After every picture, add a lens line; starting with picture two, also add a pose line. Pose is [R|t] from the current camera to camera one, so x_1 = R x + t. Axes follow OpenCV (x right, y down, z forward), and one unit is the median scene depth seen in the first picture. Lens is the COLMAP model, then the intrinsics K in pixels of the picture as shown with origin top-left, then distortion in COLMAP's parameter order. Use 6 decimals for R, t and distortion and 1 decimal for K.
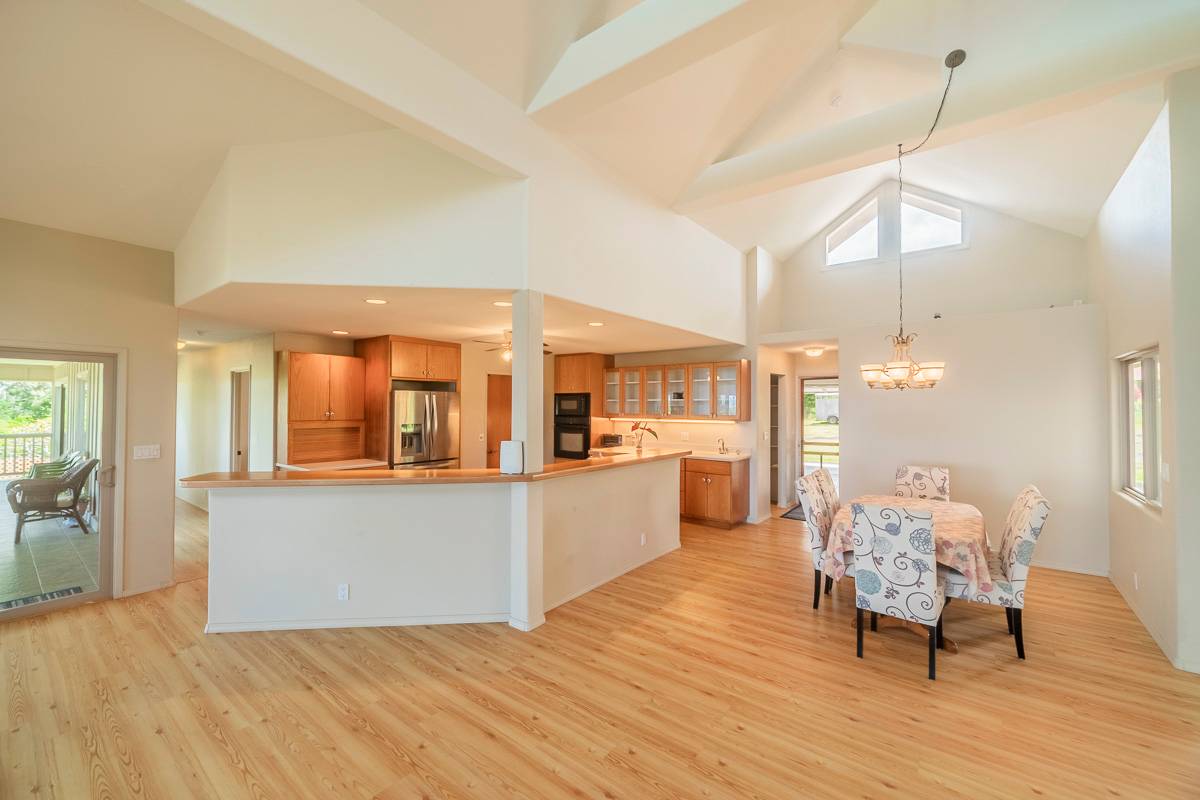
lens RADIAL K [[487.3, 0, 600.0], [0, 487.3, 400.0], [0, 0, 1]] dist [-0.000647, -0.000104]
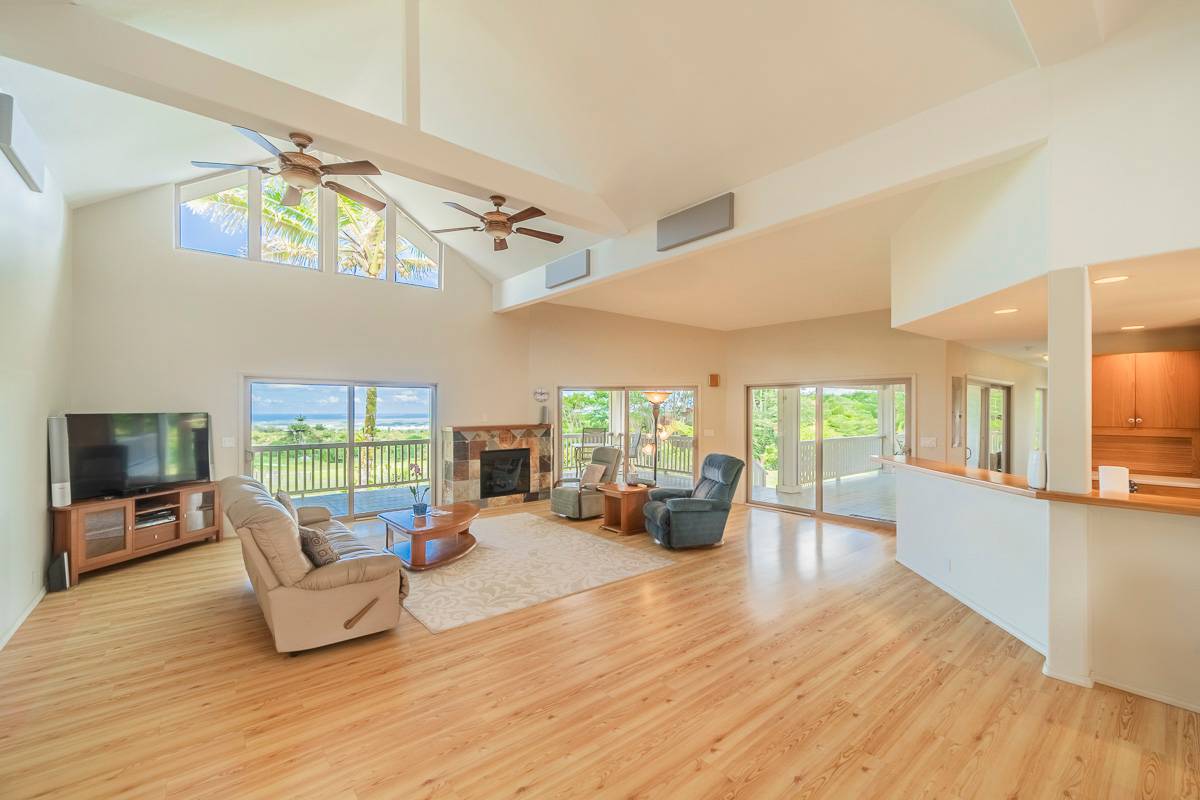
lens RADIAL K [[484.2, 0, 638.6], [0, 484.2, 407.9], [0, 0, 1]] dist [-0.000649, -0.000073]
pose [[-0.151580, -0.006561, -0.988423, 0.484319], [0.010029, 0.999916, -0.008176, 0.004957], [0.988394, -0.011153, -0.151502, 0.262154]]
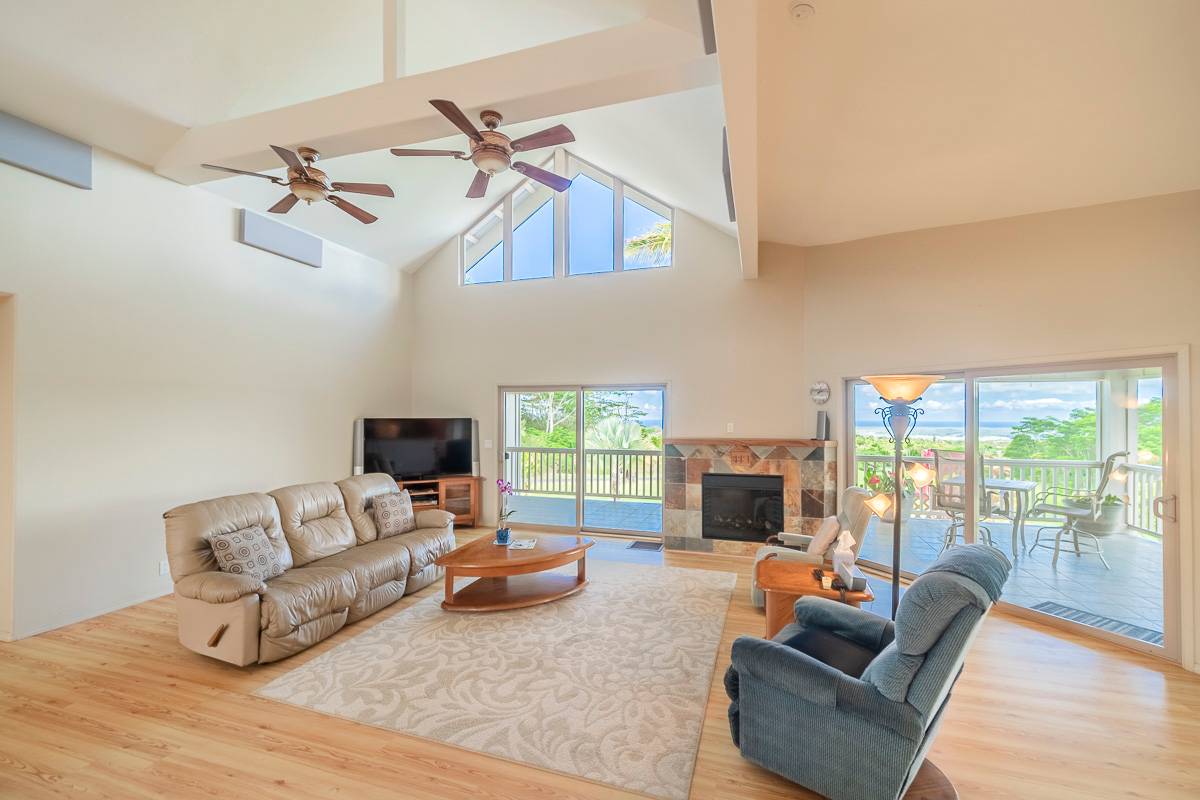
lens RADIAL K [[513.4, 0, 629.6], [0, 513.4, 412.0], [0, 0, 1]] dist [0.001428, 0.000115]
pose [[-0.932288, -0.008530, -0.361615, -0.190748], [-0.001837, 0.999821, -0.018847, 0.005395], [0.361711, -0.016907, -0.932137, 0.518489]]
